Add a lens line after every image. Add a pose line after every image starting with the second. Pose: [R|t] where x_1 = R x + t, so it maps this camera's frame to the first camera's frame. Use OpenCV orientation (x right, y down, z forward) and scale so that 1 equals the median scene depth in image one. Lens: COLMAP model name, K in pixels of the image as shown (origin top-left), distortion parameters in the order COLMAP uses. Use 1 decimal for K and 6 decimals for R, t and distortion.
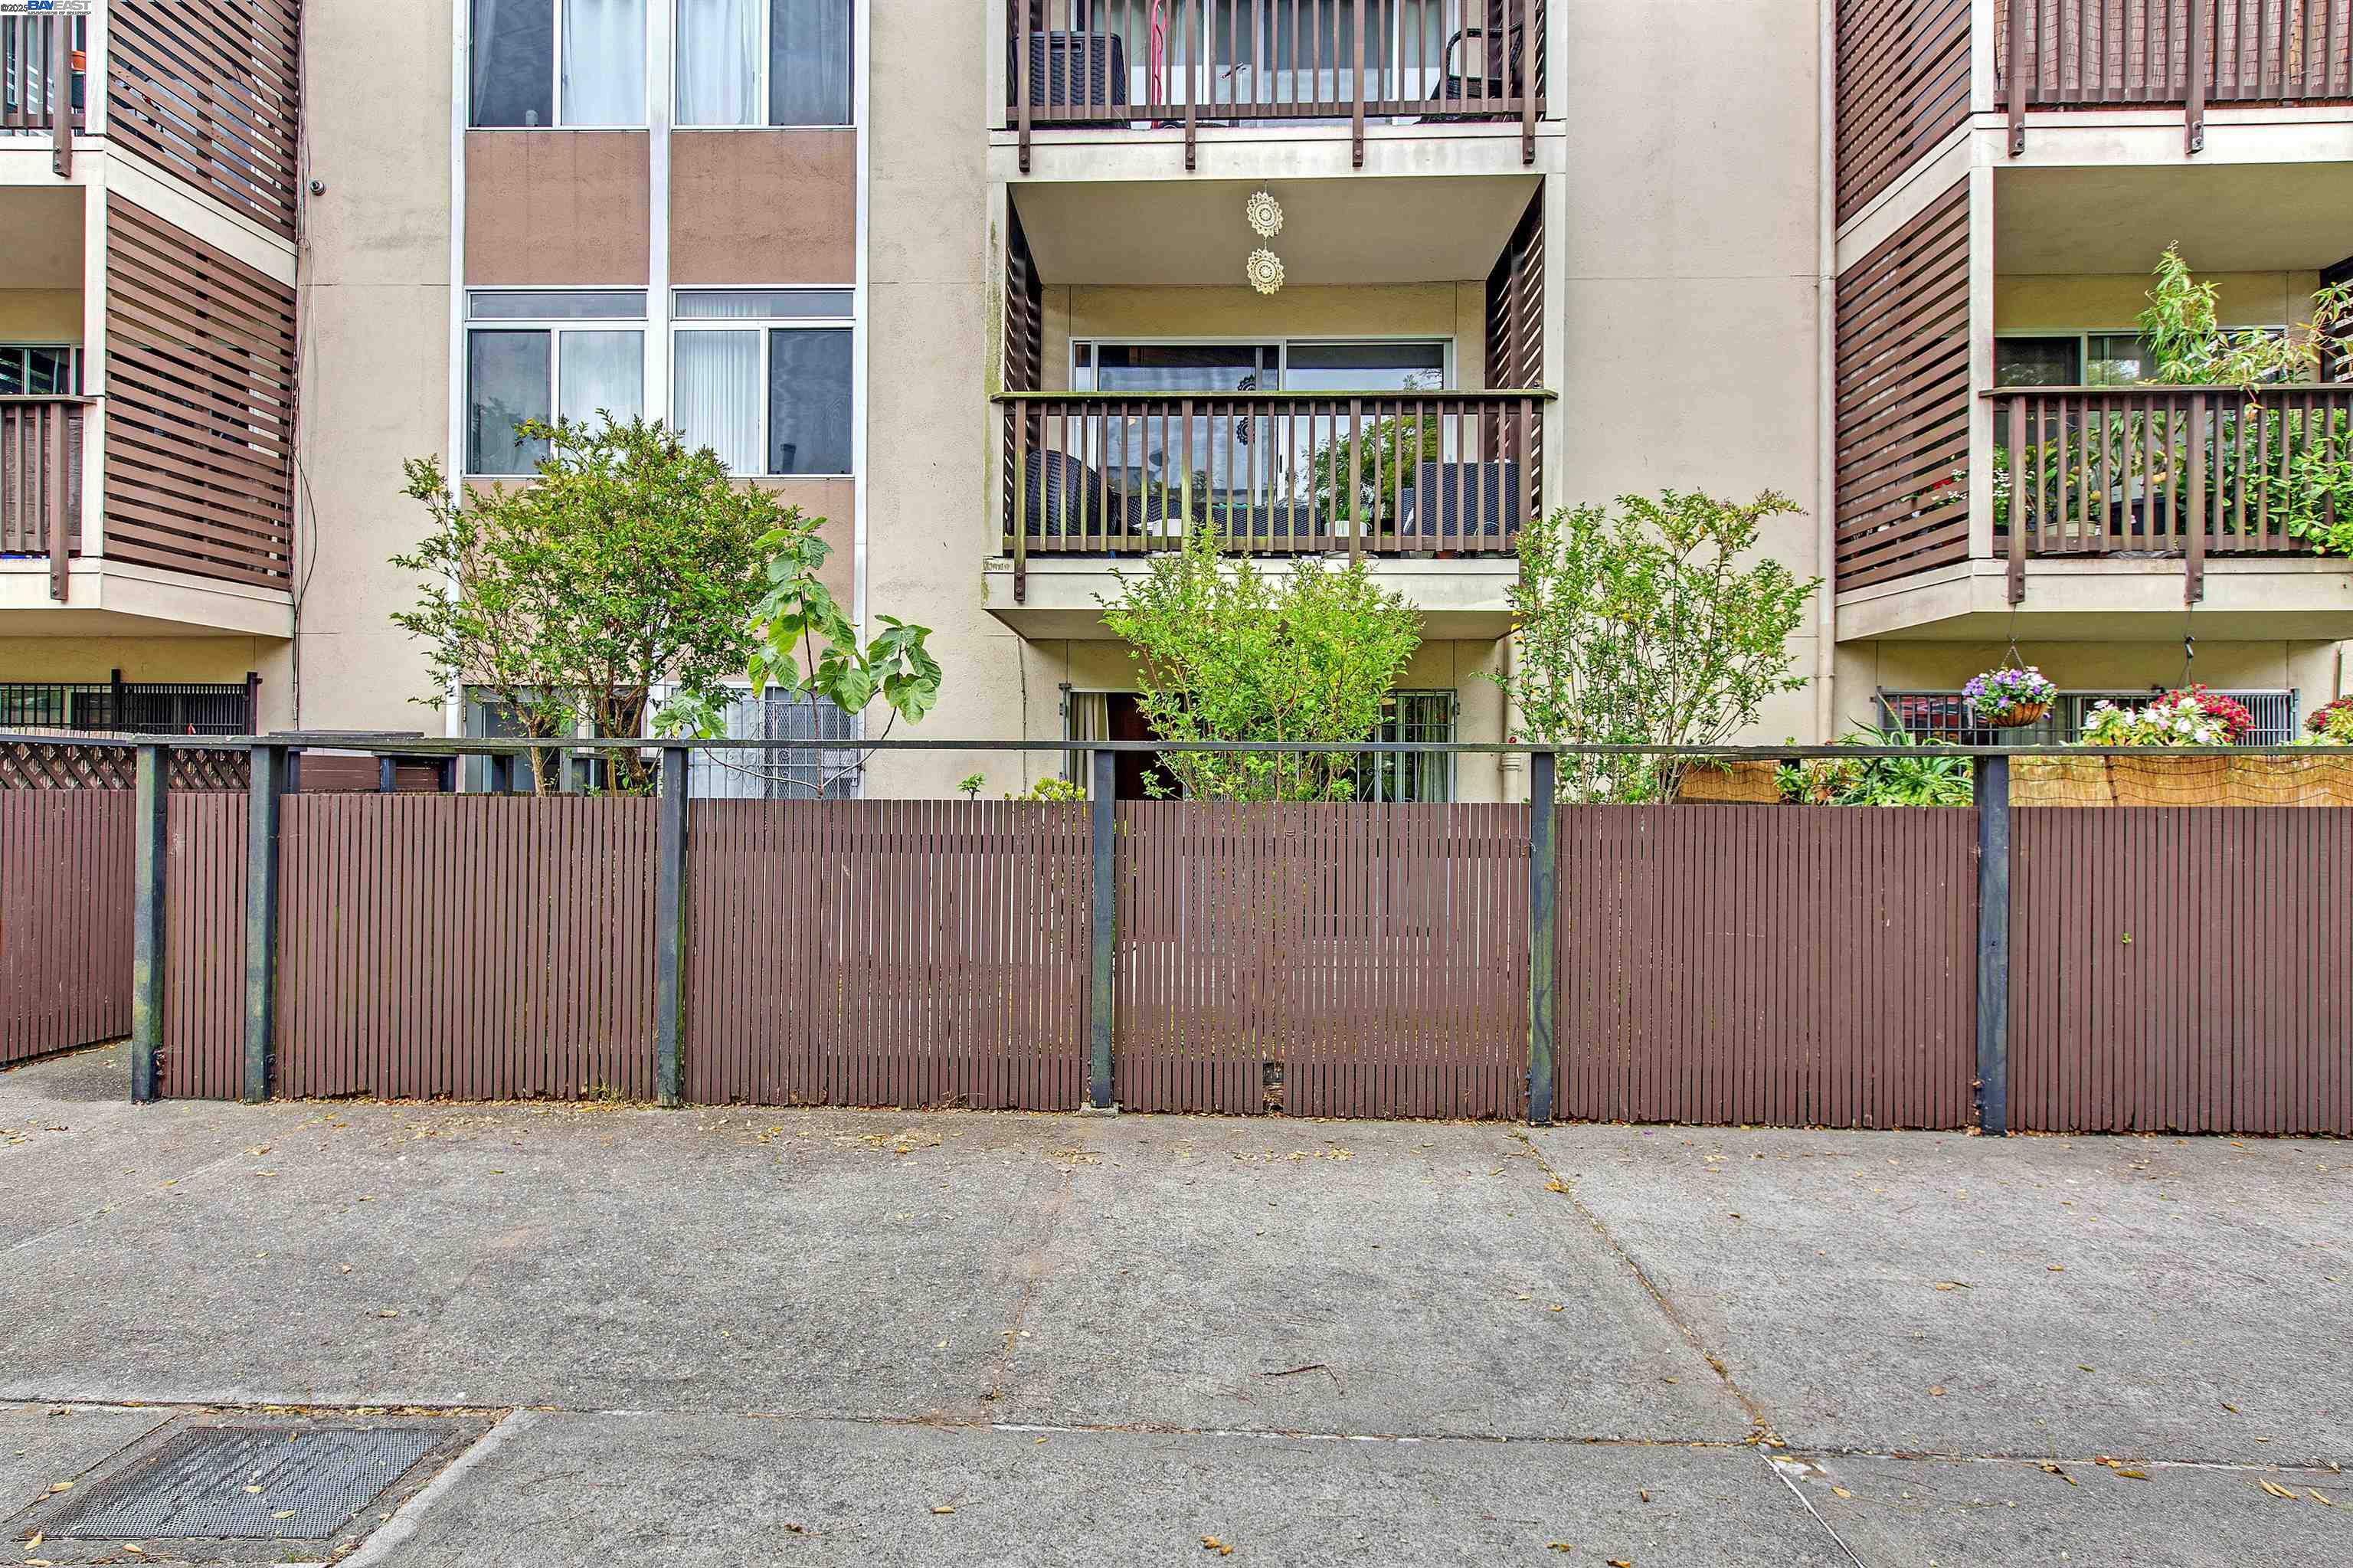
lens RADIAL K [[1280.3, 0, 1166.5], [0, 1280.3, 779.8], [0, 0, 1]] dist [0.004969, -0.000193]
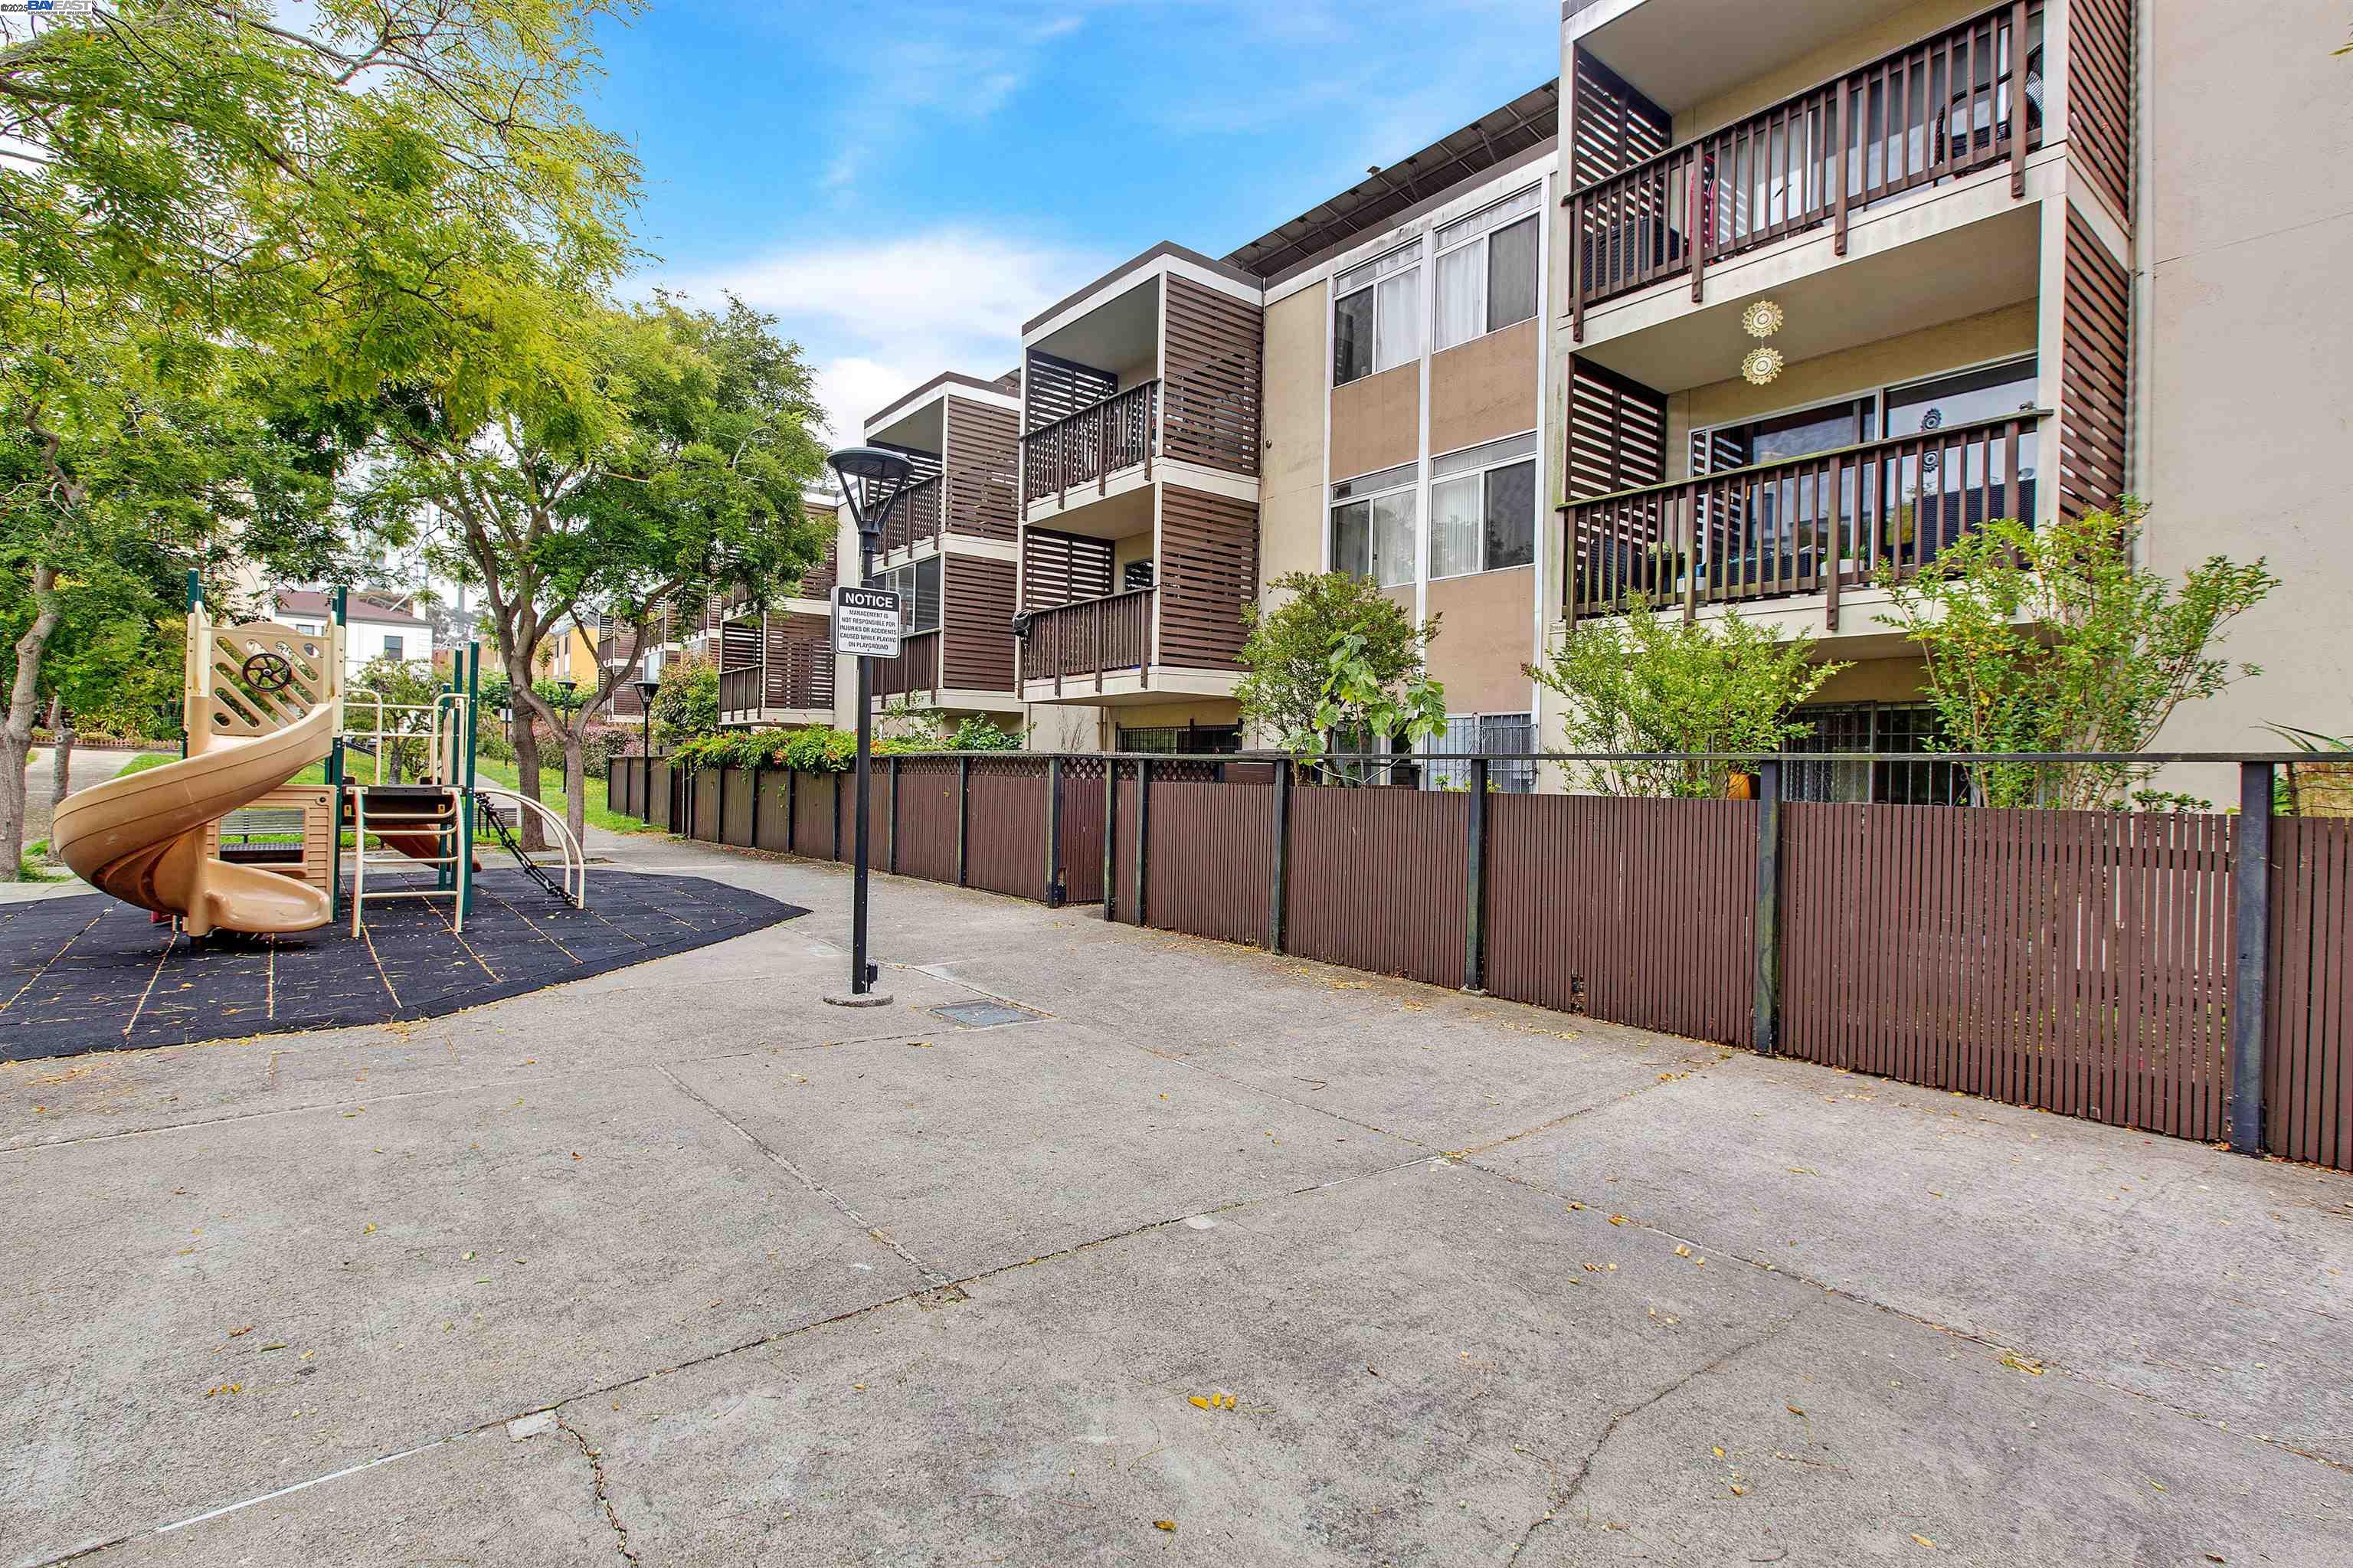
lens RADIAL K [[1100.6, 0, 1176.4], [0, 1100.6, 778.7], [0, 0, 1]] dist [-0.005640, -0.000447]
pose [[0.650972, 0.008706, -0.759052, 0.511788], [-0.013106, 0.999914, 0.000229, 0.003597], [0.758989, 0.009799, 0.651030, -0.099419]]
